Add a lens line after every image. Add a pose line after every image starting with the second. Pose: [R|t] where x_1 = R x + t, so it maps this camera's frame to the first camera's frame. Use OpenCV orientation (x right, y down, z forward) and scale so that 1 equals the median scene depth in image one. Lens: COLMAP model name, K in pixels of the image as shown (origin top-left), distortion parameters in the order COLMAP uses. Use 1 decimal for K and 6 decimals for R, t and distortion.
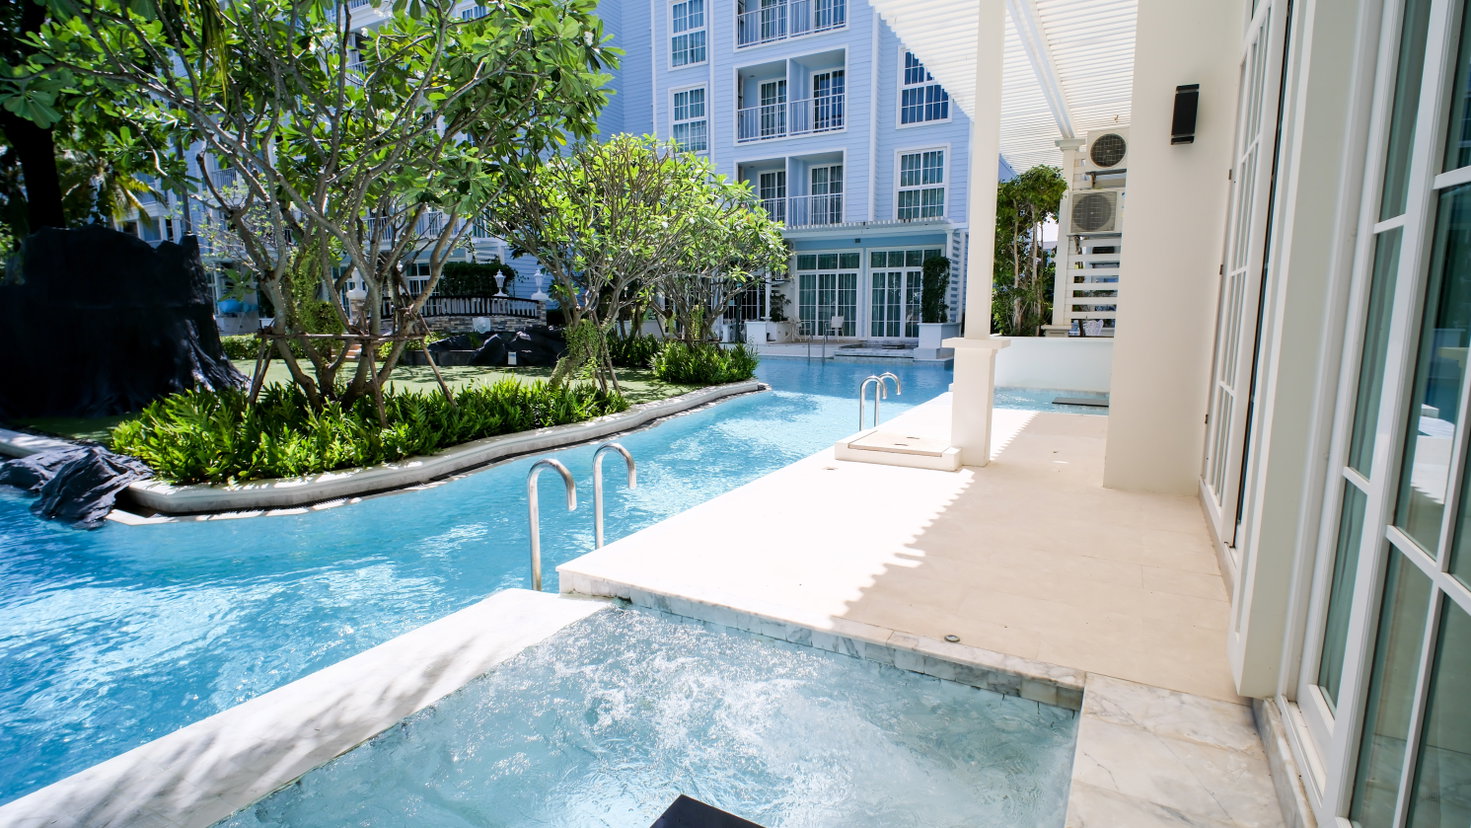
lens RADIAL K [[711.5, 0, 745.8], [0, 711.5, 424.7], [0, 0, 1]] dist [-0.000167, -0.001268]
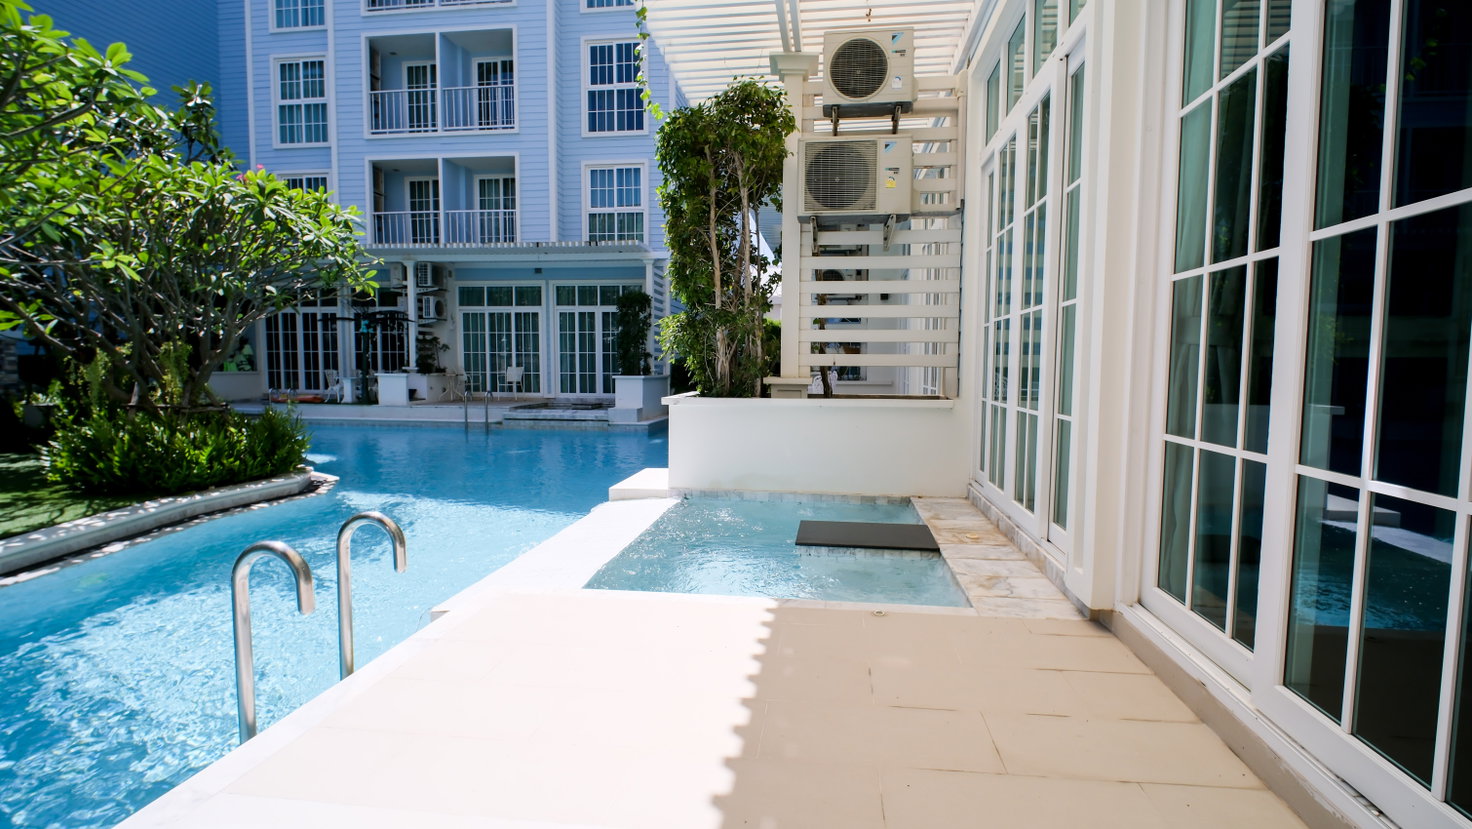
lens RADIAL K [[712.0, 0, 738.6], [0, 712.0, 416.9], [0, 0, 1]] dist [-0.000167, -0.001268]
pose [[0.935987, -0.018285, 0.351560, 0.087752], [0.048362, 0.995860, -0.076963, -0.029332], [-0.348698, 0.089038, 0.932996, 0.214317]]
